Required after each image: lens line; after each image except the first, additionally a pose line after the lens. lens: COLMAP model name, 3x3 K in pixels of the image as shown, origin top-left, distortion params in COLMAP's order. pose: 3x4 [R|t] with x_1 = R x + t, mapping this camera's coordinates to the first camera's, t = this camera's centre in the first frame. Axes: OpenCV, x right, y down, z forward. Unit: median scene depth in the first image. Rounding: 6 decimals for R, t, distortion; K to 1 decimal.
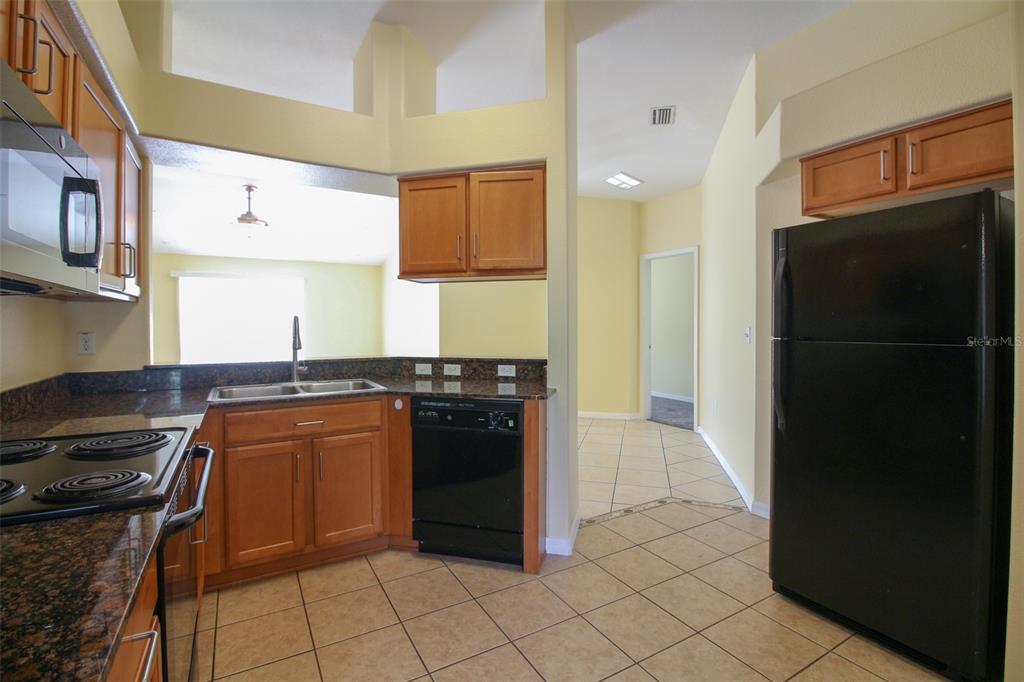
lens RADIAL K [[475.0, 0, 515.5], [0, 475.0, 325.2], [0, 0, 1]] dist [0.002165, -0.011899]
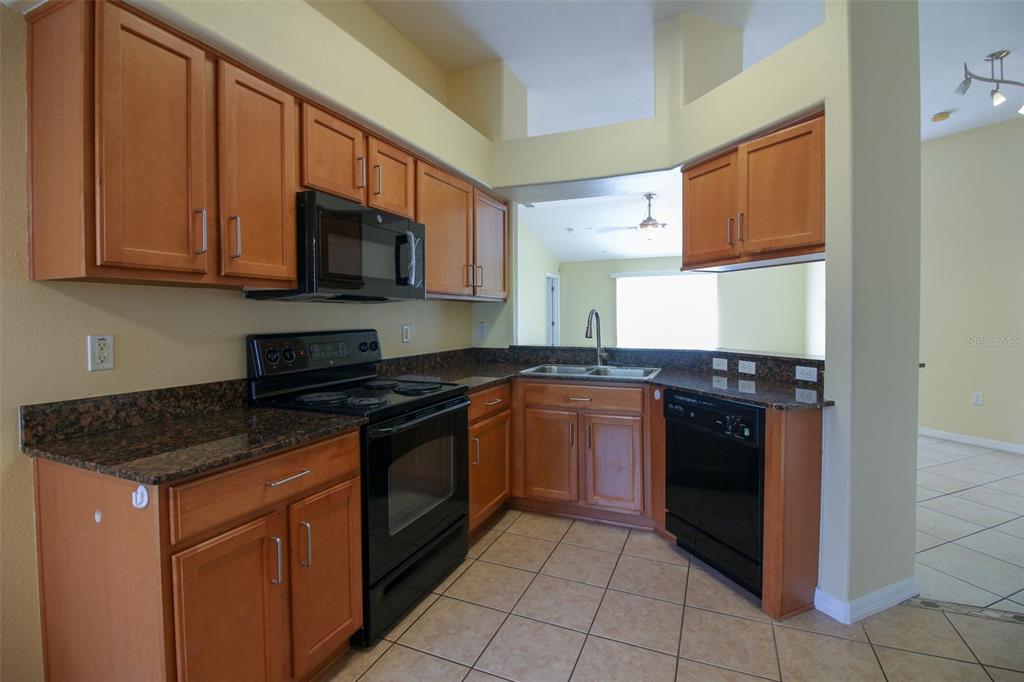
lens RADIAL K [[475.0, 0, 515.5], [0, 475.0, 325.2], [0, 0, 1]] dist [0.002165, -0.011899]
pose [[0.595349, 0.013585, -0.803352, 0.386946], [0.001932, 0.999830, 0.018339, -0.003019], [0.803465, -0.012470, 0.595222, 0.139797]]
